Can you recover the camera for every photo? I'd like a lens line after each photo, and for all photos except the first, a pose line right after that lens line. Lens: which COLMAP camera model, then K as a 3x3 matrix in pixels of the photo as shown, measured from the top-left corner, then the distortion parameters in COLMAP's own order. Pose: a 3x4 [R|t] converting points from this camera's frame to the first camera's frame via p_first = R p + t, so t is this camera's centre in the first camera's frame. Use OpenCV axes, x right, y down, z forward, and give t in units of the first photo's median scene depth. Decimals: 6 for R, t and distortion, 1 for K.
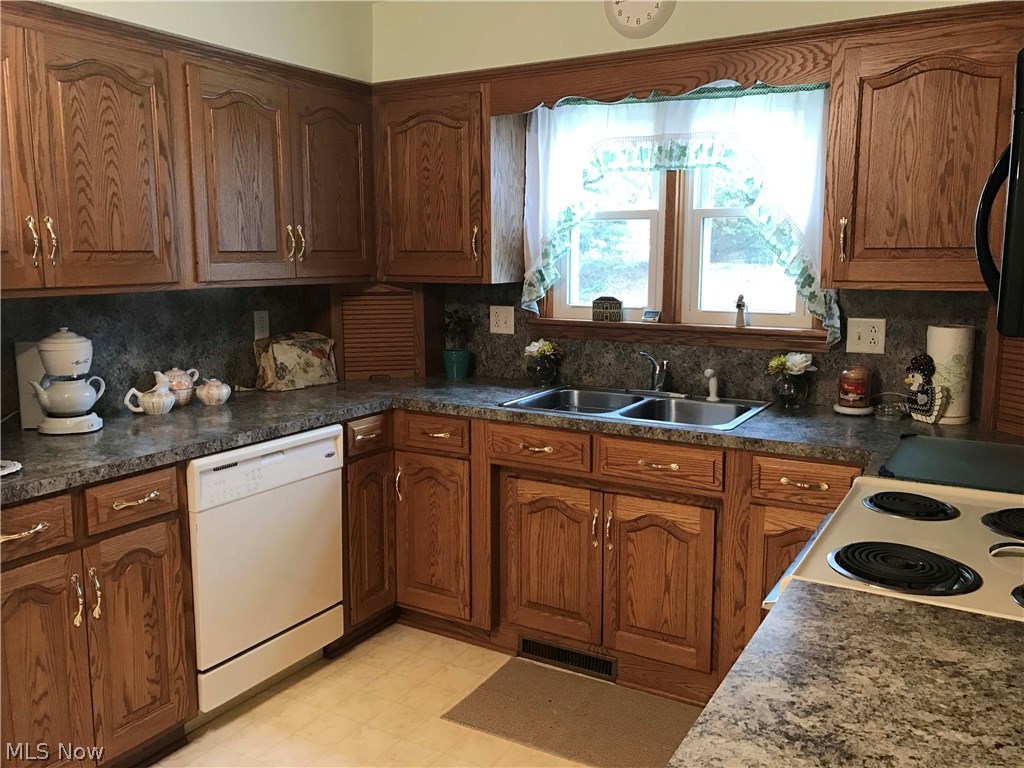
lens RADIAL K [[846.0, 0, 513.4], [0, 846.0, 380.5], [0, 0, 1]] dist [0.017478, 0.013403]
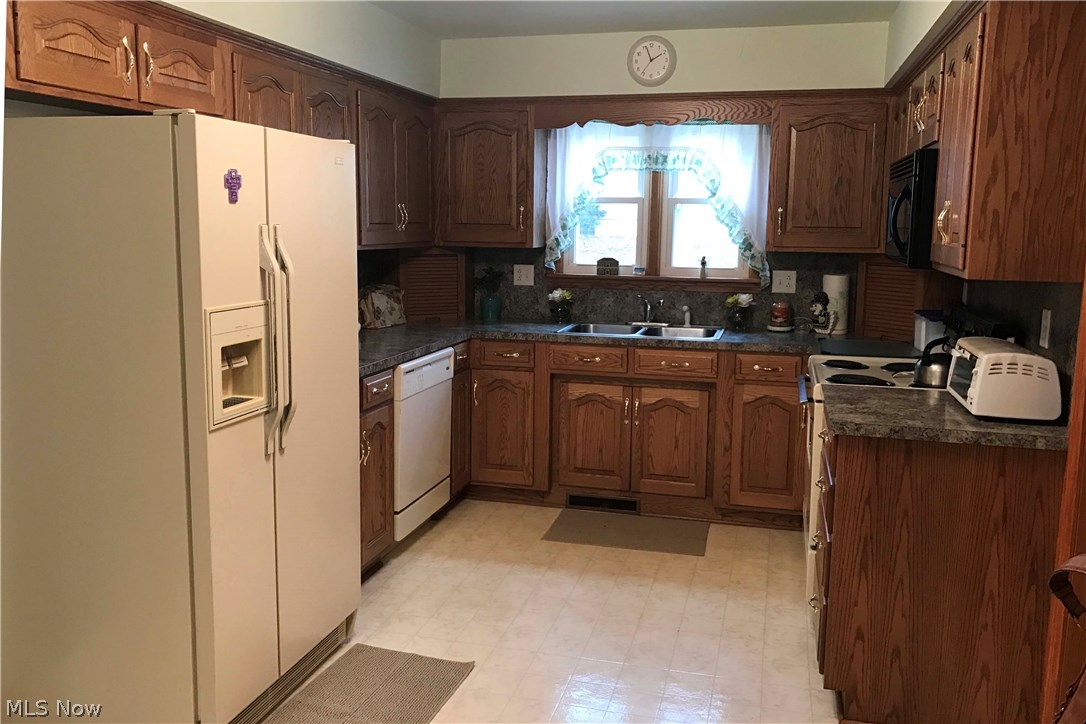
lens RADIAL K [[914.7, 0, 539.2], [0, 914.7, 361.3], [0, 0, 1]] dist [0.060987, -0.027153]
pose [[0.961108, -0.028012, 0.274747, -0.472019], [0.027064, 0.999607, 0.007243, 0.066679], [-0.274842, 0.000474, 0.961489, -0.492276]]
